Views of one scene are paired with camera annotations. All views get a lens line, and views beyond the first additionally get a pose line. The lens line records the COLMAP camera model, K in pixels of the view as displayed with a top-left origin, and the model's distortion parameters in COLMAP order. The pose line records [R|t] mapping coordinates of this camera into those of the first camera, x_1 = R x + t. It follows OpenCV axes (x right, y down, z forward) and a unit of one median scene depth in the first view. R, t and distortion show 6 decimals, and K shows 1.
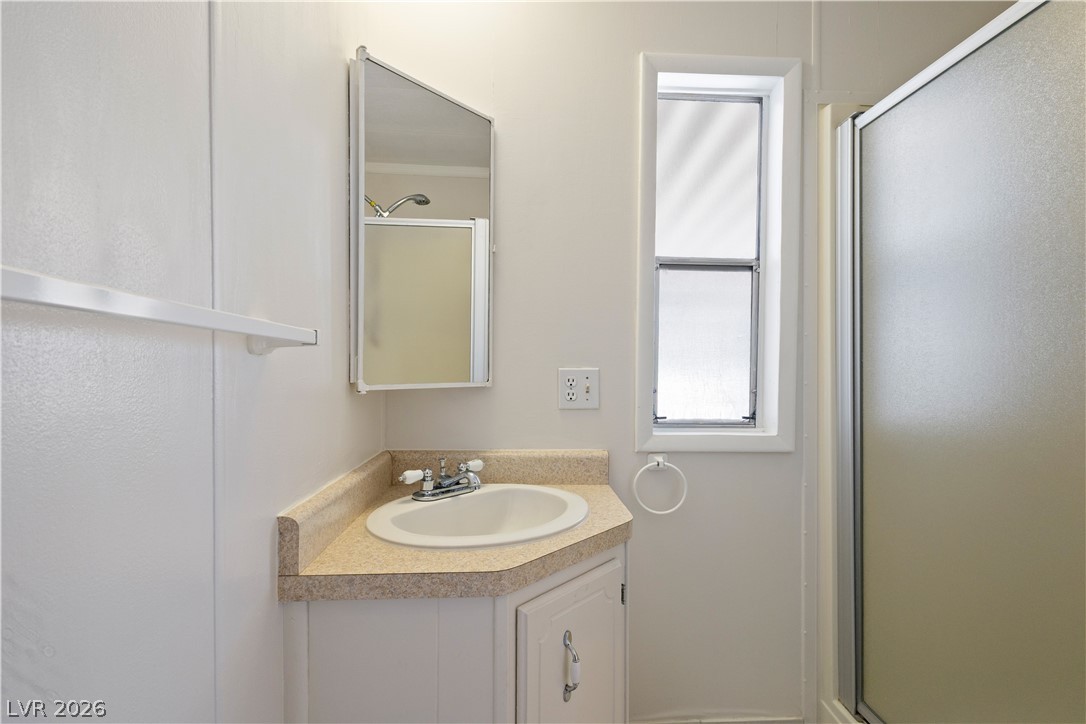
lens RADIAL K [[489.9, 0, 543.5], [0, 489.9, 380.9], [0, 0, 1]] dist [-0.005160, -0.000651]
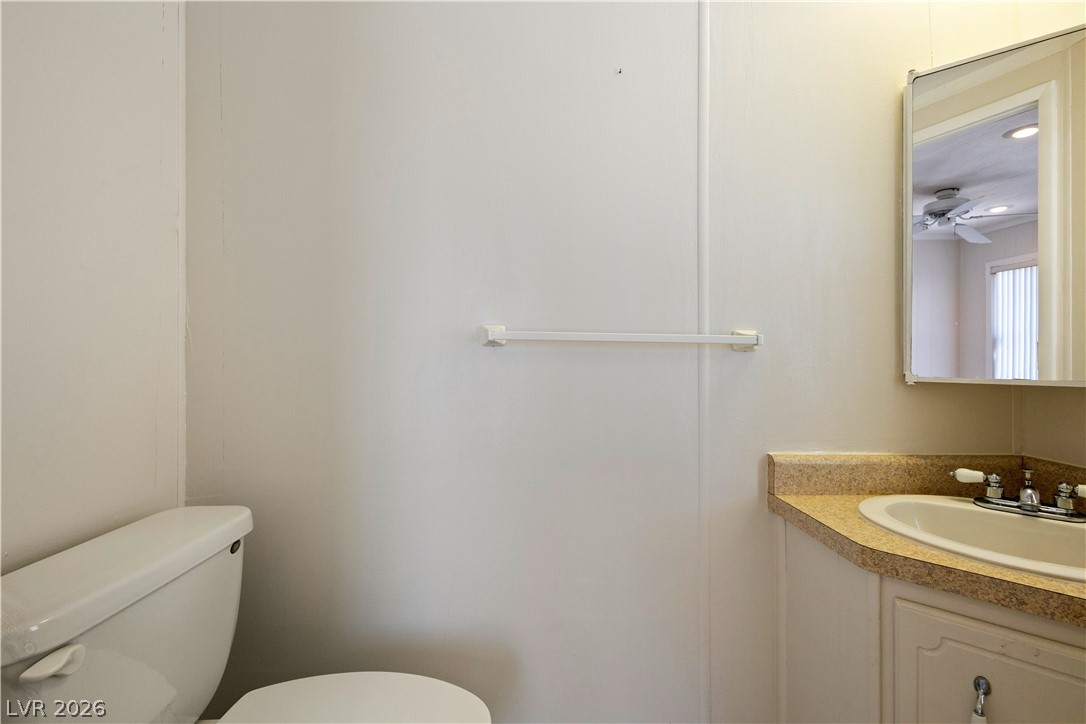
lens RADIAL K [[489.9, 0, 542.7], [0, 489.9, 361.2], [0, 0, 1]] dist [-0.005160, -0.000651]
pose [[-0.059059, -0.005180, -0.998241, 0.982357], [-0.024146, 0.999701, -0.003759, -0.003074], [0.997962, 0.023881, -0.059167, 0.317488]]
